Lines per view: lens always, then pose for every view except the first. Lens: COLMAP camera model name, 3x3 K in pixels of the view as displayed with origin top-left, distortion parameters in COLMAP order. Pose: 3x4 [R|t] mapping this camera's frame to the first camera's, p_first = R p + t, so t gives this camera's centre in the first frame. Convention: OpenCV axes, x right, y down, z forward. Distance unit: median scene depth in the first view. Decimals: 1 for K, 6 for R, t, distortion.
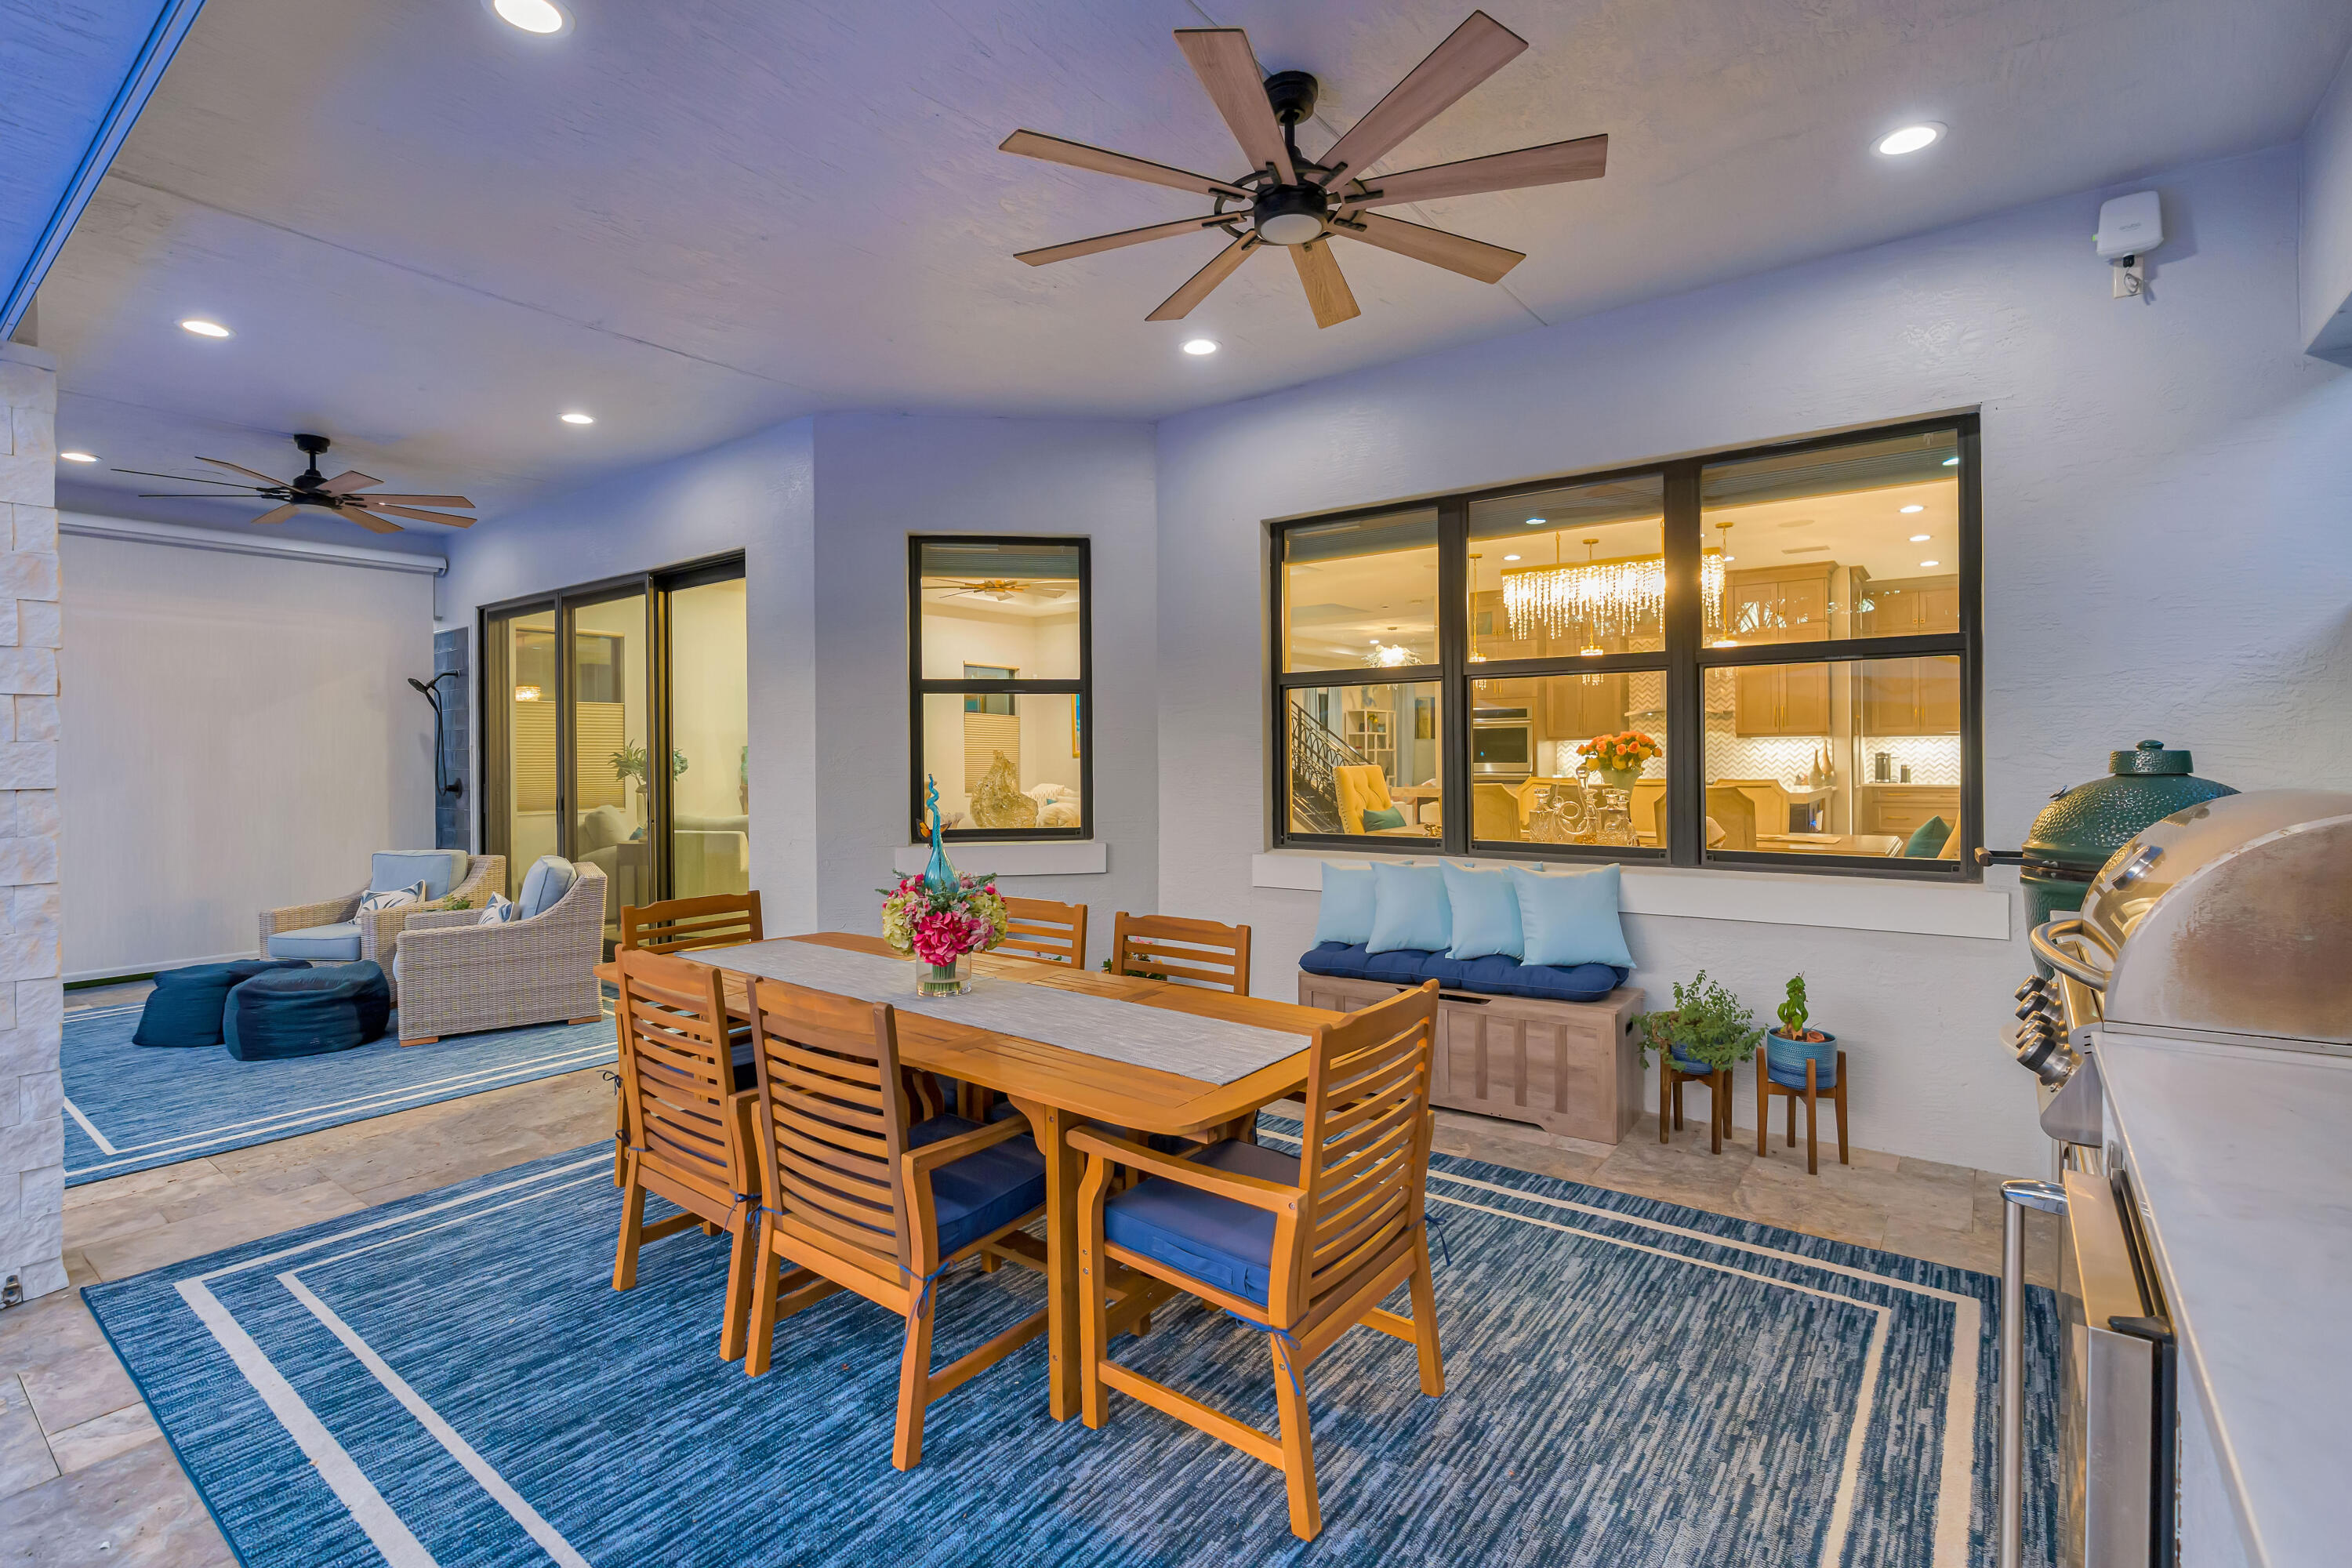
lens RADIAL K [[1083.8, 0, 1181.2], [0, 1083.8, 761.9], [0, 0, 1]] dist [-0.001455, -0.000153]
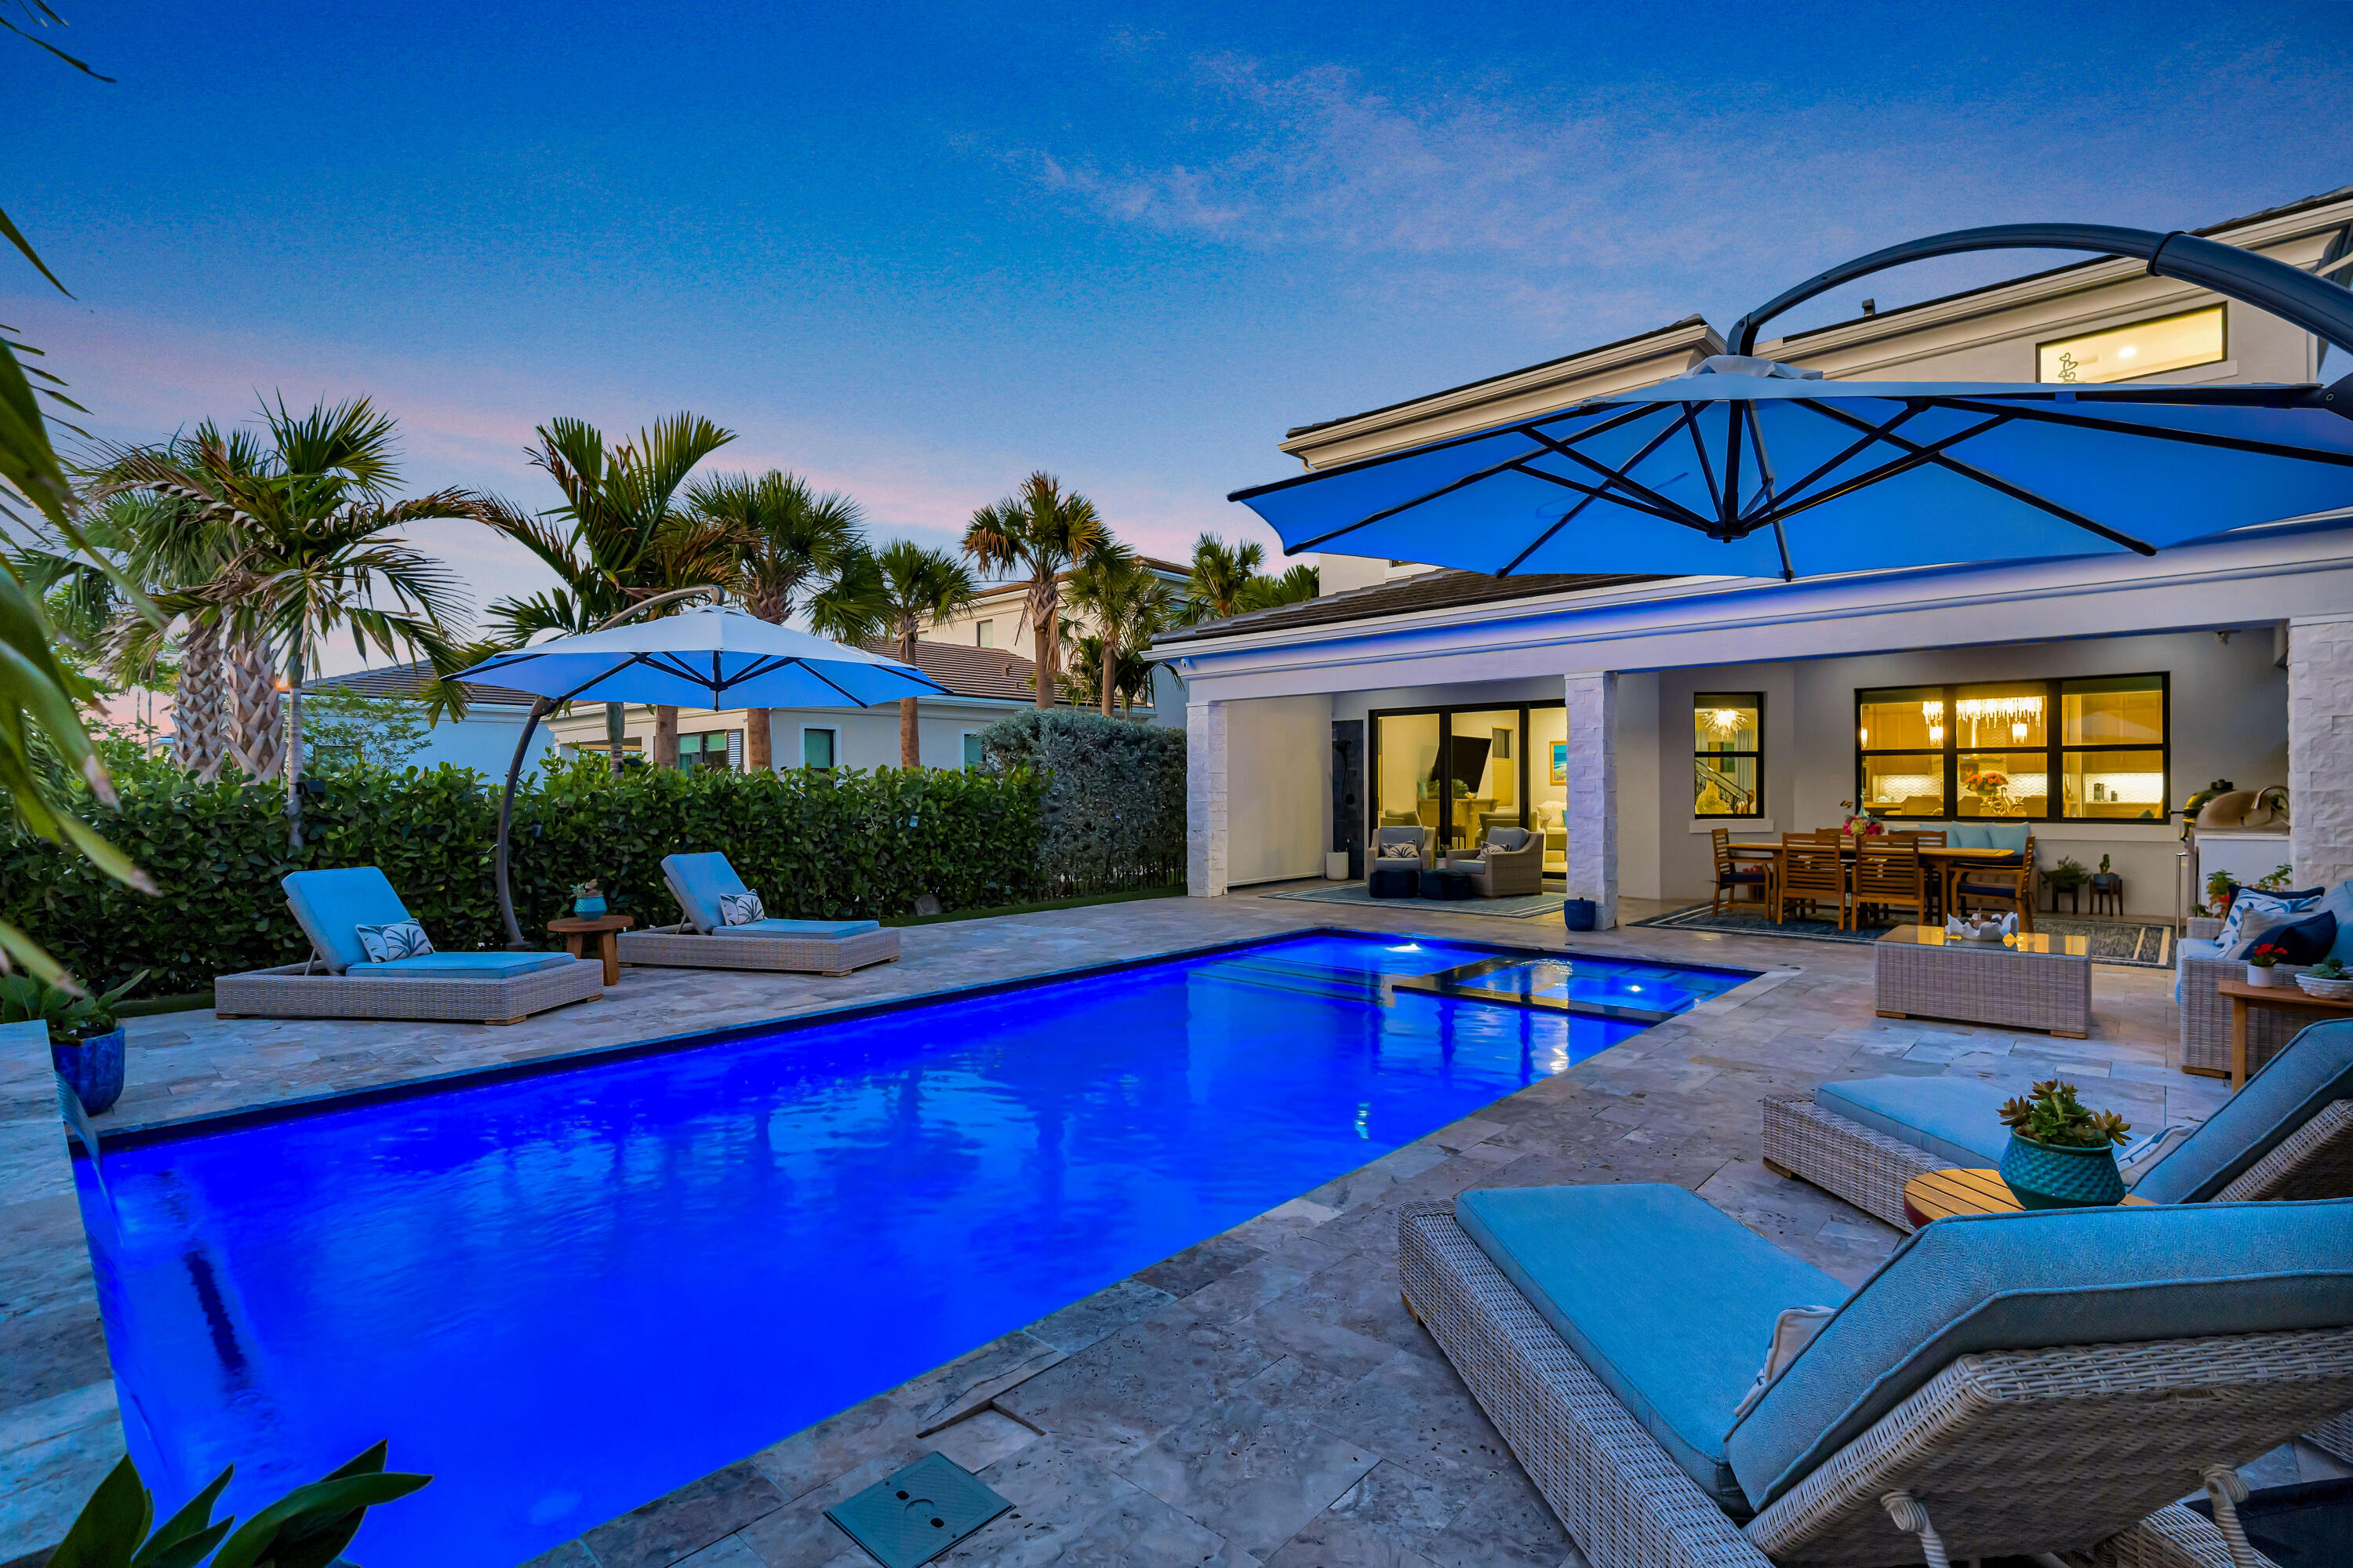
lens RADIAL K [[1100.5, 0, 1176.5], [0, 1100.5, 784.0], [0, 0, 1]] dist [0.000447, 0.000831]
pose [[0.995446, 0.001379, -0.095315, -1.533084], [-0.001868, 0.999986, -0.005036, 0.014504], [0.095307, 0.005191, 0.995434, -2.061663]]
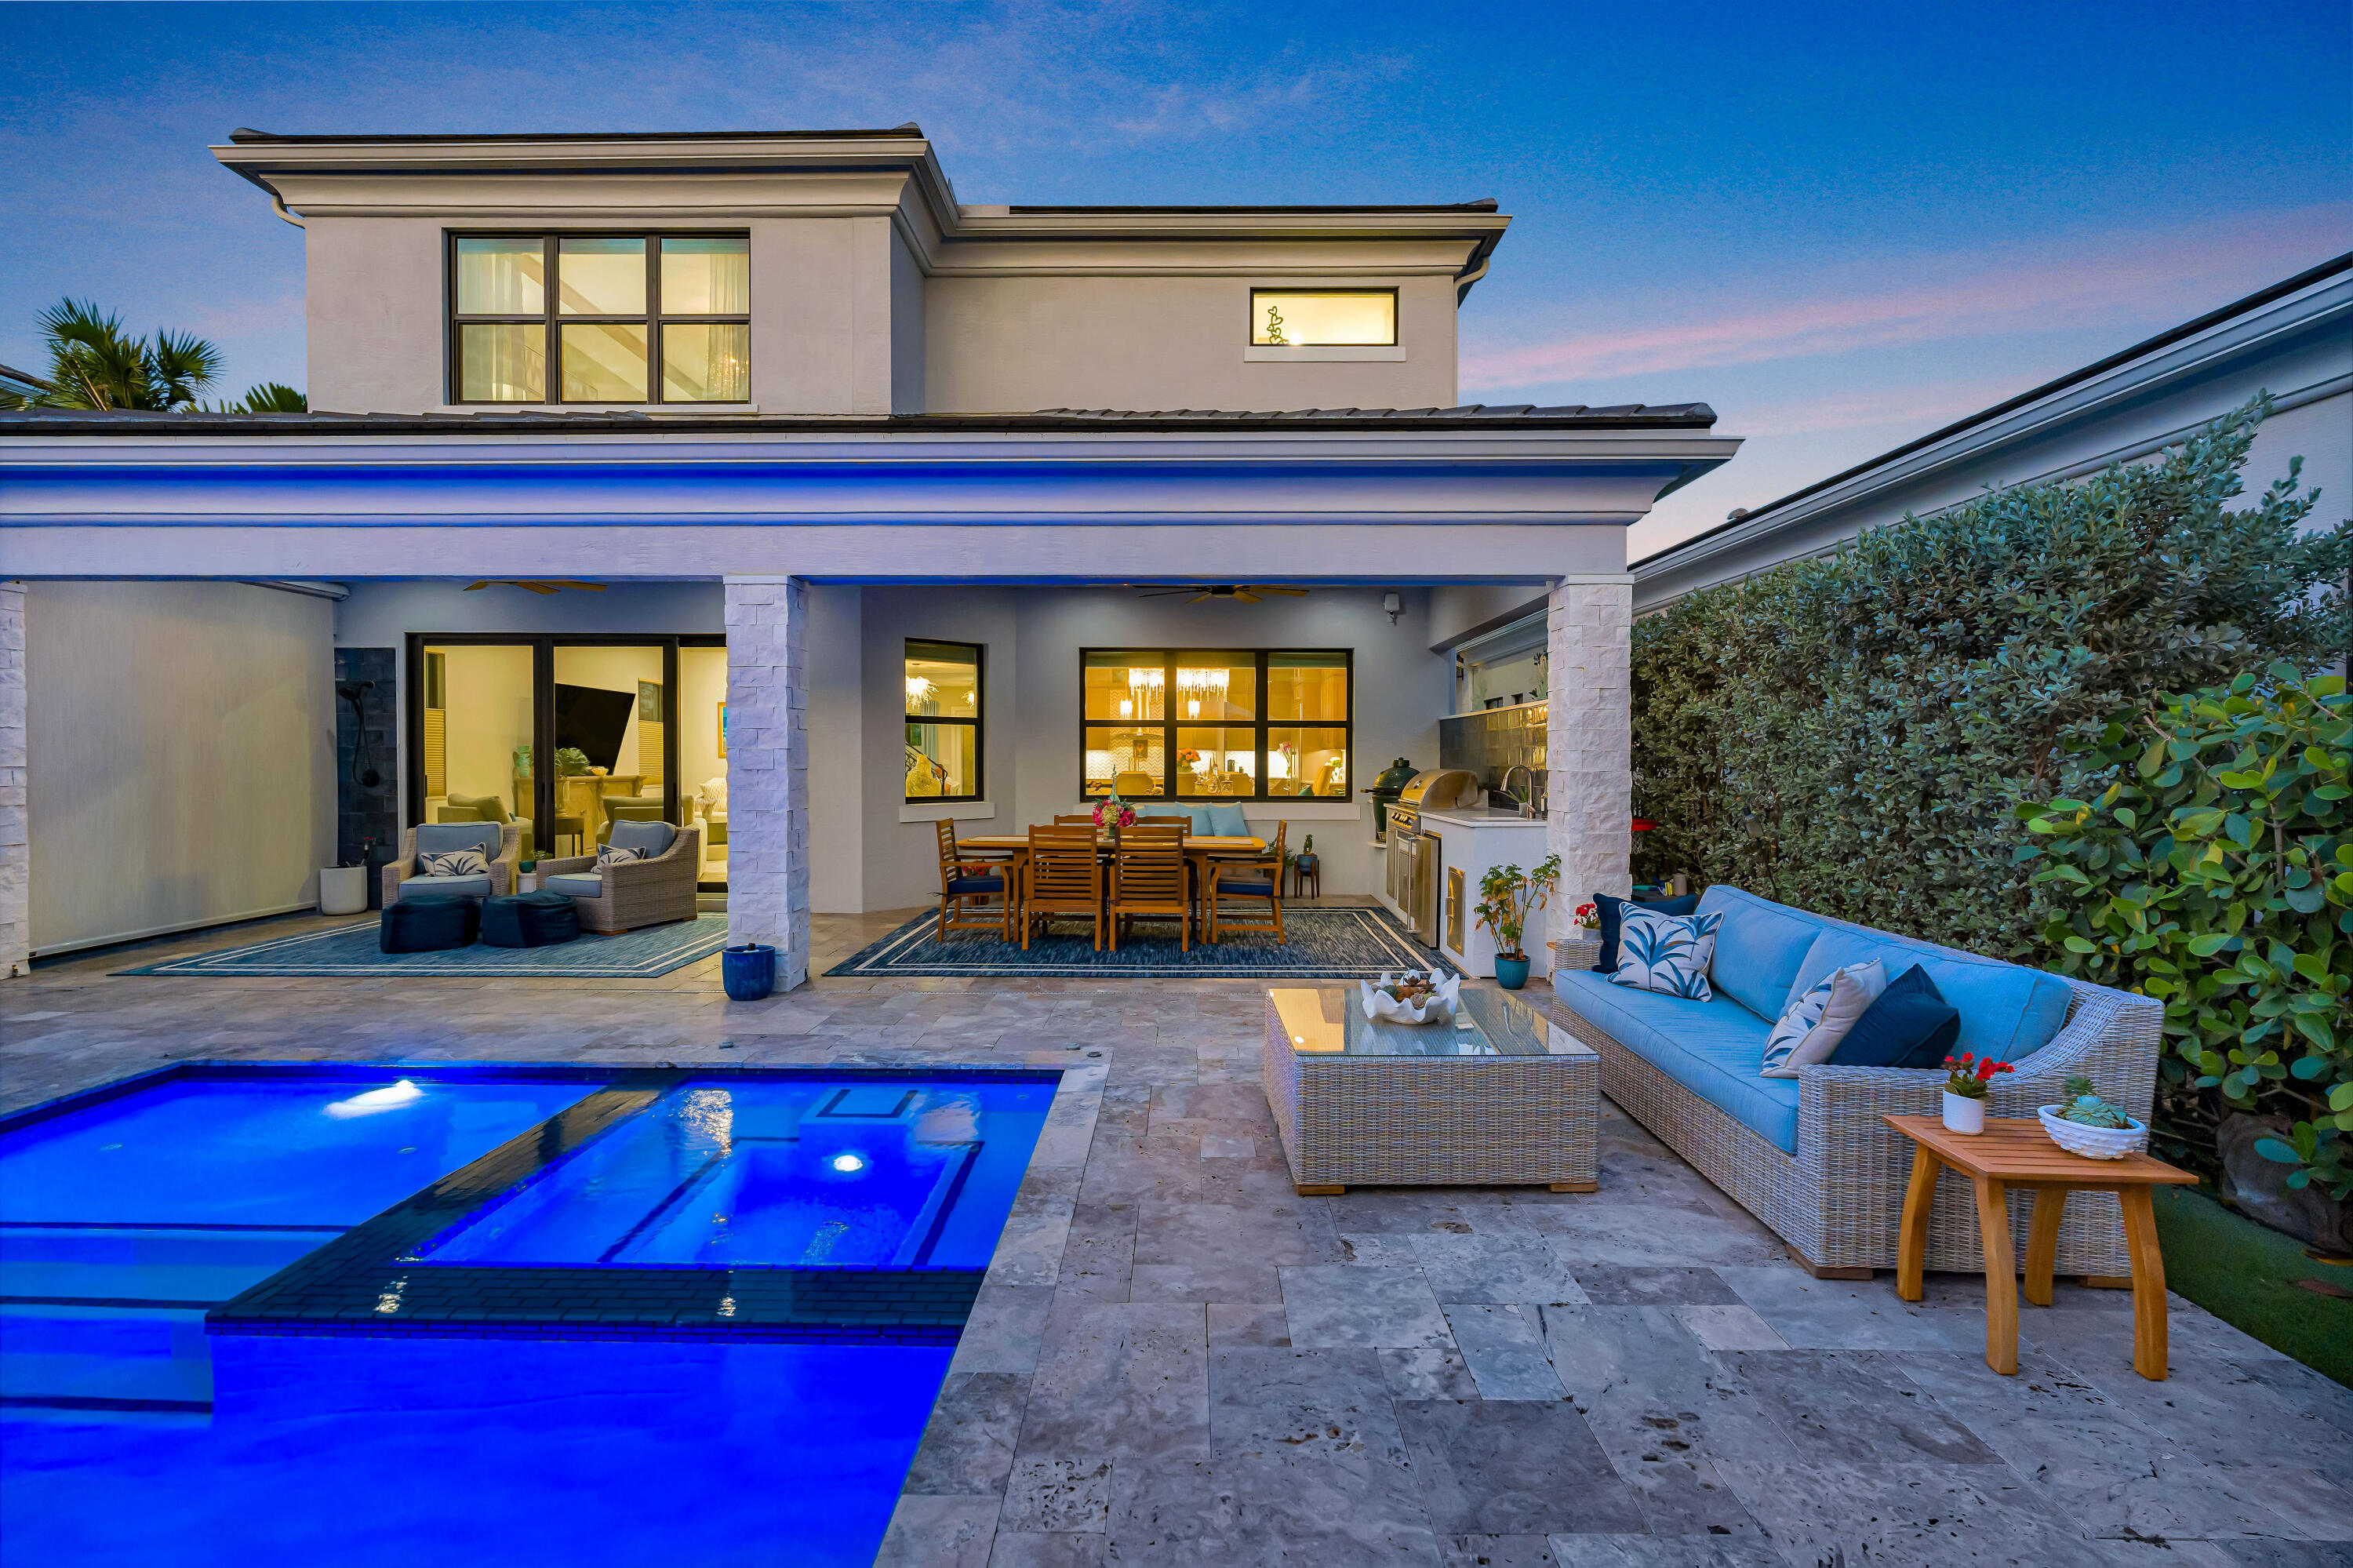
lens RADIAL K [[1041.1, 0, 1184.5], [0, 1041.1, 781.7], [0, 0, 1]] dist [-0.008980, 0.000113]
pose [[0.801171, -0.004223, 0.598420, -1.219852], [-0.006653, 0.999850, 0.015963, 0.006916], [-0.598398, -0.016770, 0.801023, -0.937690]]
